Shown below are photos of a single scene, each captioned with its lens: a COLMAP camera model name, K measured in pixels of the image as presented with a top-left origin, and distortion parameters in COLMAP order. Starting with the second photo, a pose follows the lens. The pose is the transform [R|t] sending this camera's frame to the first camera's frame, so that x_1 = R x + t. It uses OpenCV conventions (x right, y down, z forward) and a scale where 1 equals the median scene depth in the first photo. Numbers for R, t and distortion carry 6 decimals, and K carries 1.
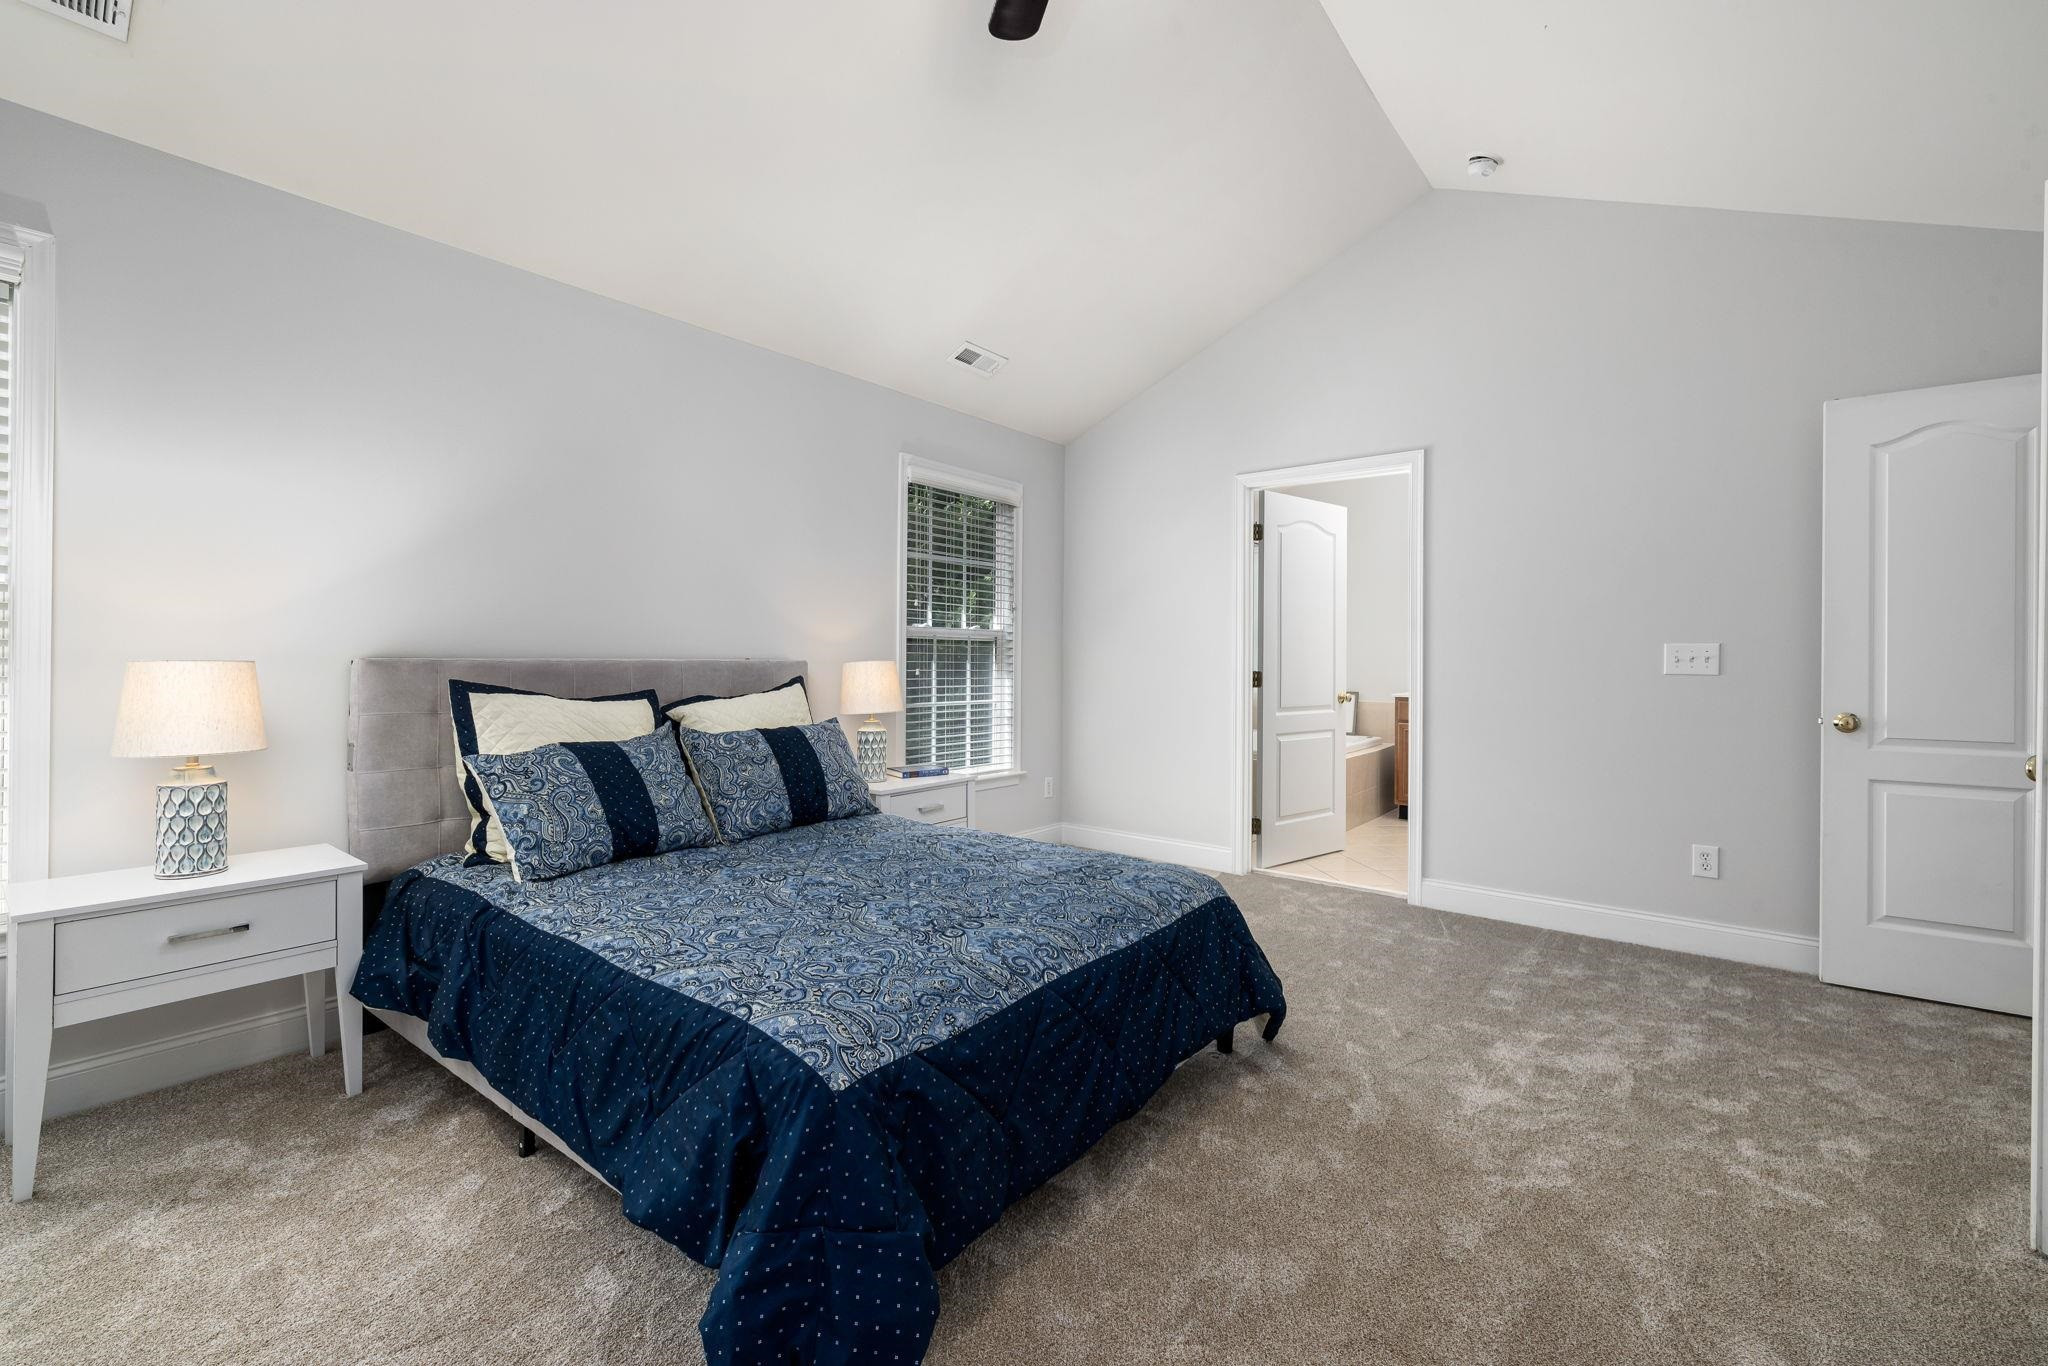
lens RADIAL K [[863.5, 0, 1019.5], [0, 863.5, 663.4], [0, 0, 1]] dist [-0.001182, -0.000112]
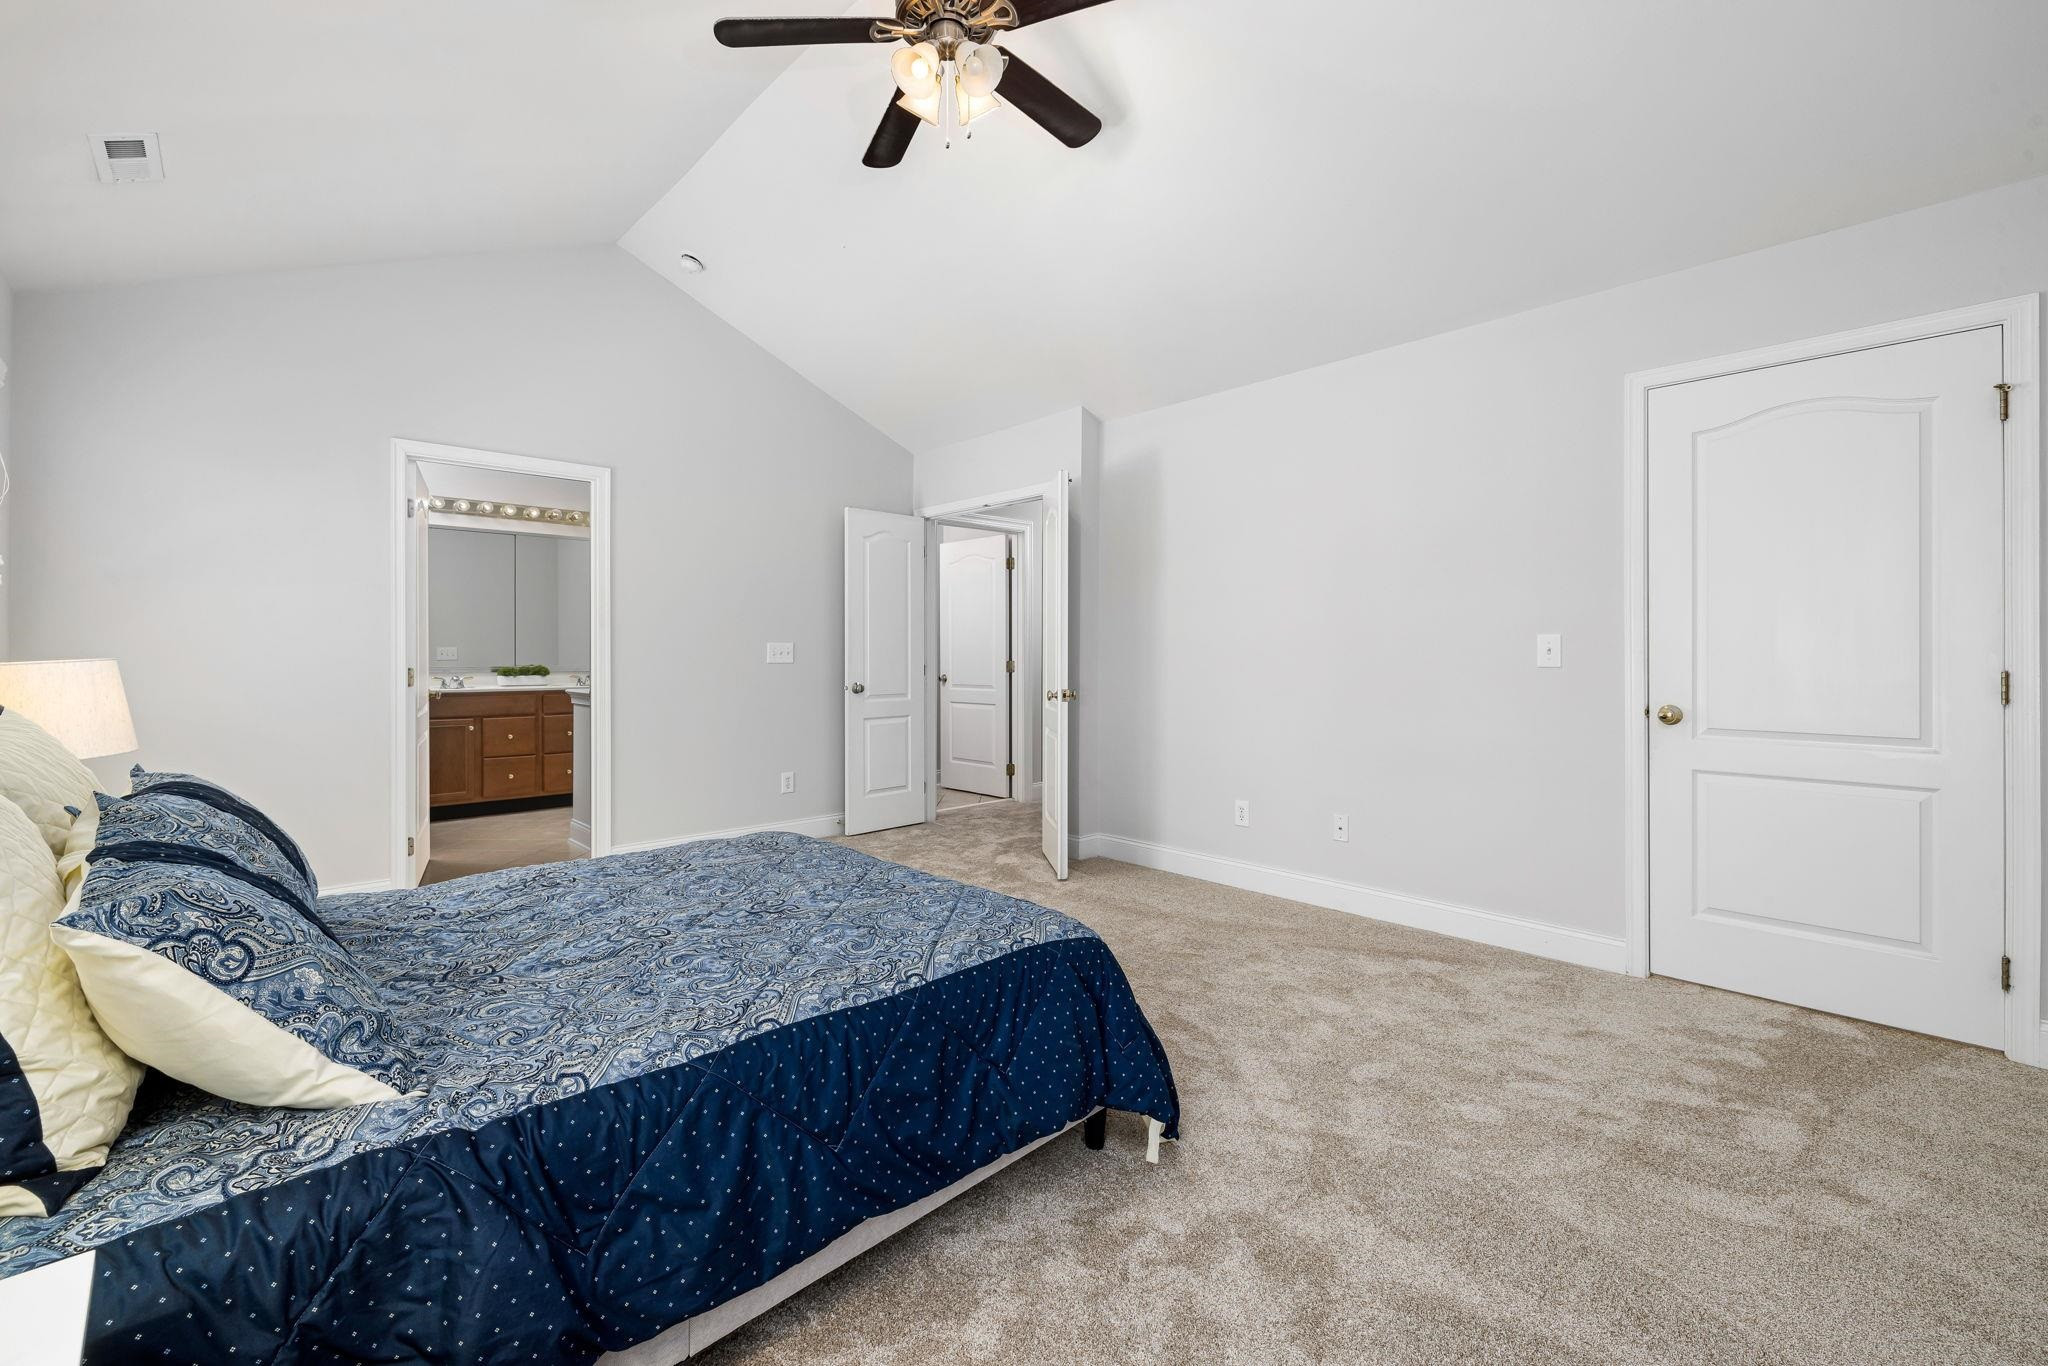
lens RADIAL K [[863.5, 0, 1019.5], [0, 863.5, 663.4], [0, 0, 1]] dist [-0.001182, -0.000112]
pose [[0.117385, -0.012869, 0.993003, -0.817837], [0.001309, 0.999917, 0.012804, -0.007322], [-0.993086, -0.000203, 0.117392, 0.455540]]
